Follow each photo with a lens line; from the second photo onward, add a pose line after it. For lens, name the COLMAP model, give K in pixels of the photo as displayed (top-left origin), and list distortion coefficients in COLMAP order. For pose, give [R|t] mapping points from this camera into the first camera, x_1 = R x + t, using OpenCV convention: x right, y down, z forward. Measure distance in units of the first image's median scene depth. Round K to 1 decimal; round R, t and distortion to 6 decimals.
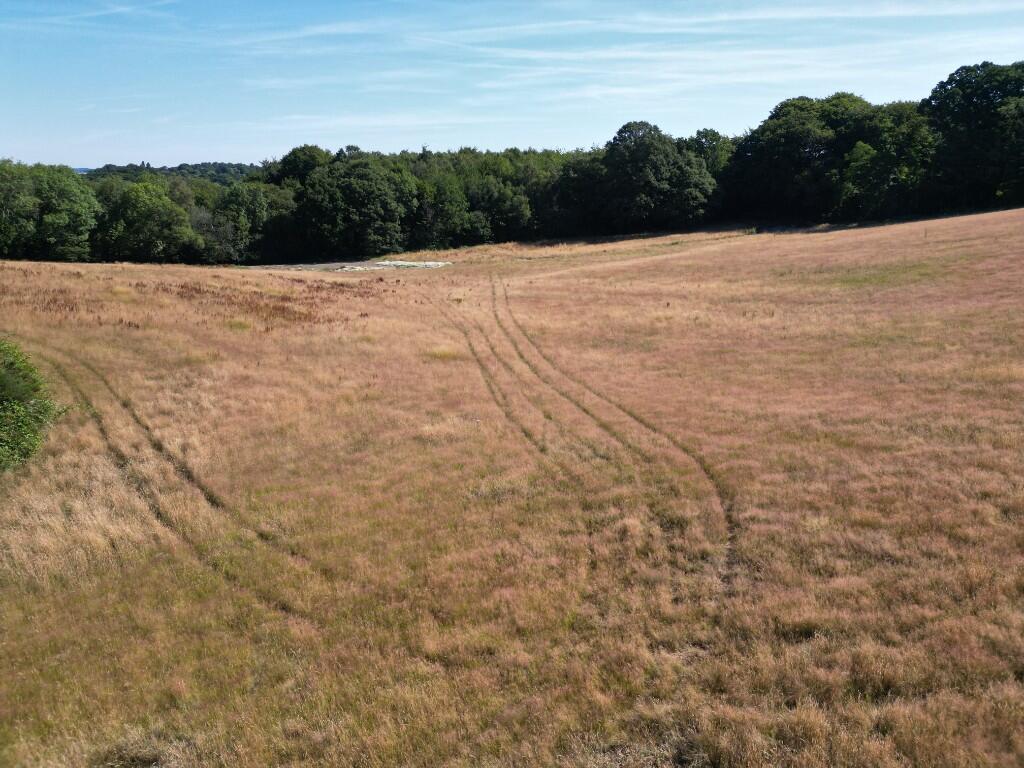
lens RADIAL K [[716.3, 0, 518.2], [0, 716.3, 390.4], [0, 0, 1]] dist [0.042966, -0.018895]
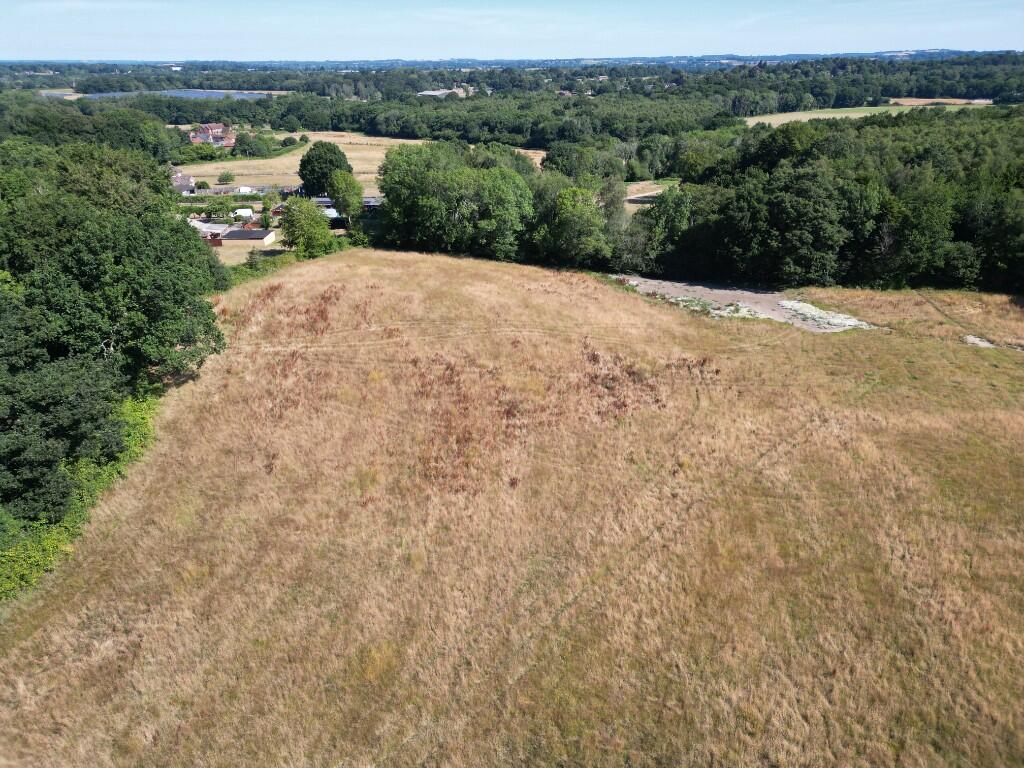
lens RADIAL K [[716.3, 0, 516.1], [0, 716.3, 386.0], [0, 0, 1]] dist [0.042966, -0.018895]
pose [[0.711292, 0.287251, -0.641521, 0.136358], [-0.205893, 0.957797, 0.200583, -0.168247], [0.672065, -0.010588, 0.740417, 0.148154]]
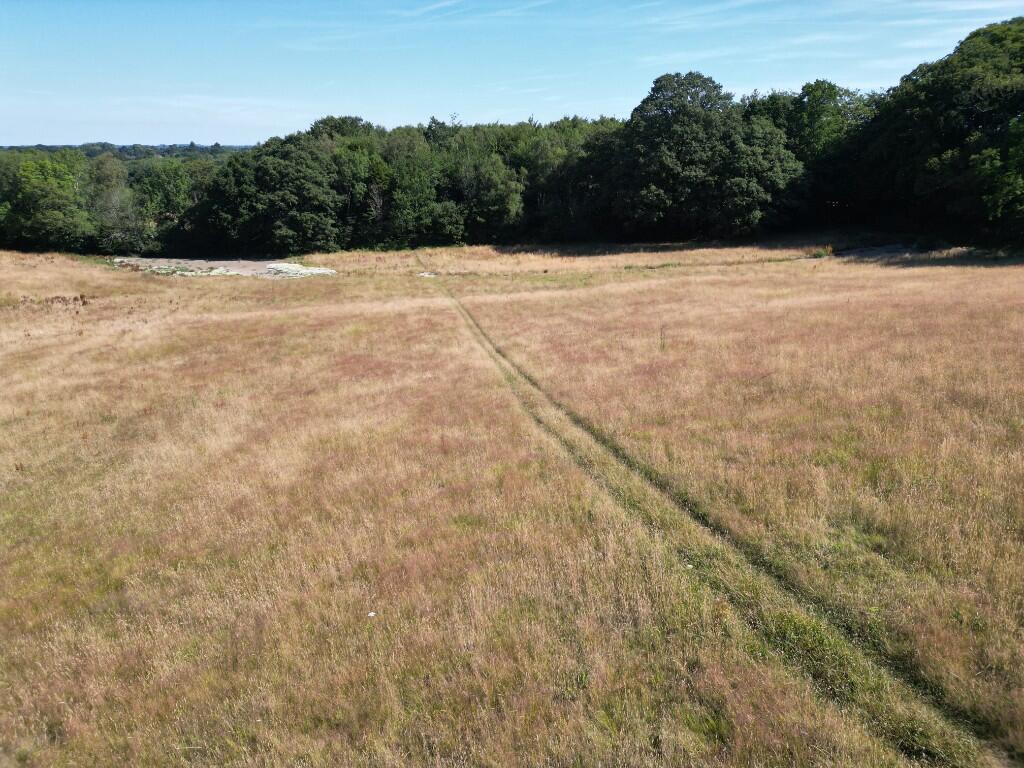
lens RADIAL K [[716.3, 0, 510.4], [0, 716.3, 388.0], [0, 0, 1]] dist [0.042966, -0.018895]
pose [[0.903053, 0.139831, -0.406131, 0.344408], [-0.127635, 0.990175, 0.057114, -0.108616], [0.410128, 0.000259, 0.912028, 0.341632]]
